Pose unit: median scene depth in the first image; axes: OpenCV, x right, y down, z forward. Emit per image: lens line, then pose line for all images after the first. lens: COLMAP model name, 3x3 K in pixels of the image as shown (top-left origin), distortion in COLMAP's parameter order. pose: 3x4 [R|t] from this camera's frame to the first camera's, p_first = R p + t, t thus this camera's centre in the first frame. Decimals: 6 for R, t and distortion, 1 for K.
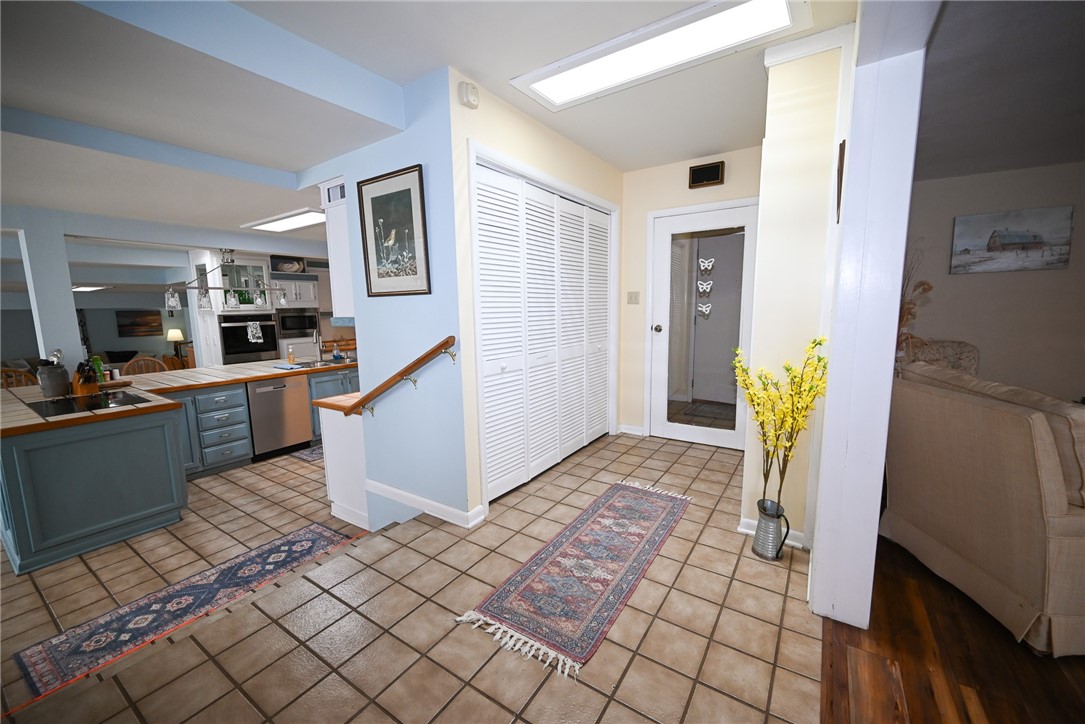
lens RADIAL K [[425.0, 0, 542.2], [0, 425.0, 362.8], [0, 0, 1]] dist [0.001328, 0.000385]
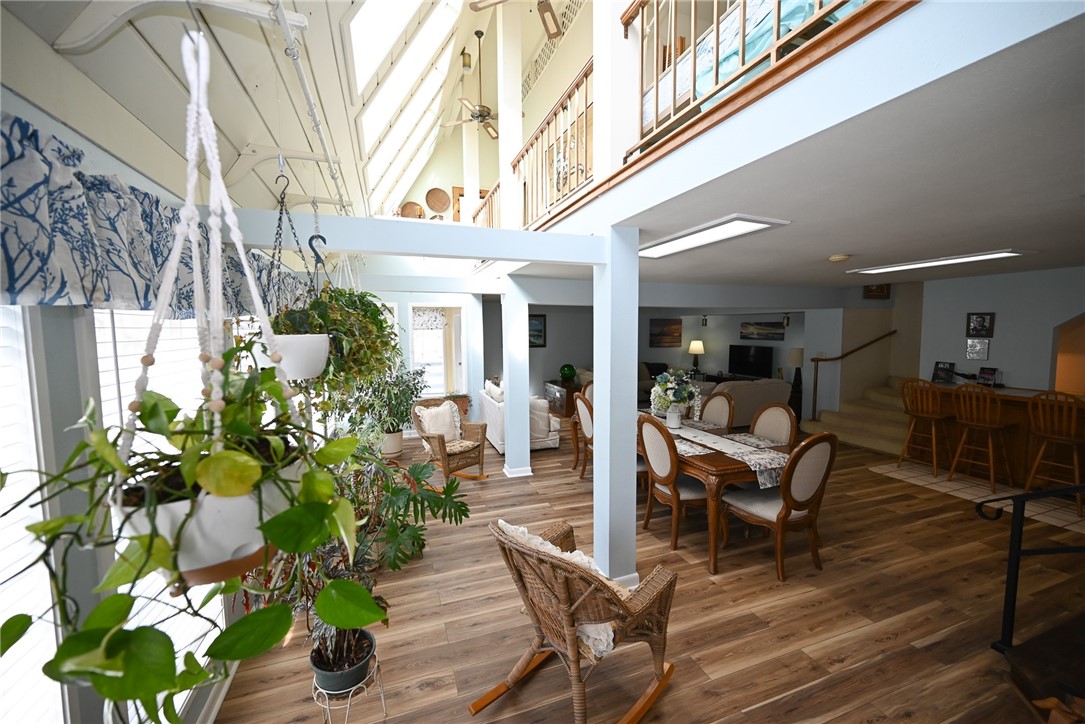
lens RADIAL K [[425.0, 0, 543.7], [0, 425.0, 360.7], [0, 0, 1]] dist [0.001328, 0.000385]
pose [[0.811563, 0.051956, -0.581950, -2.597964], [-0.082525, 0.996246, -0.026142, 0.041763], [0.578407, 0.069241, 0.812804, 0.533559]]
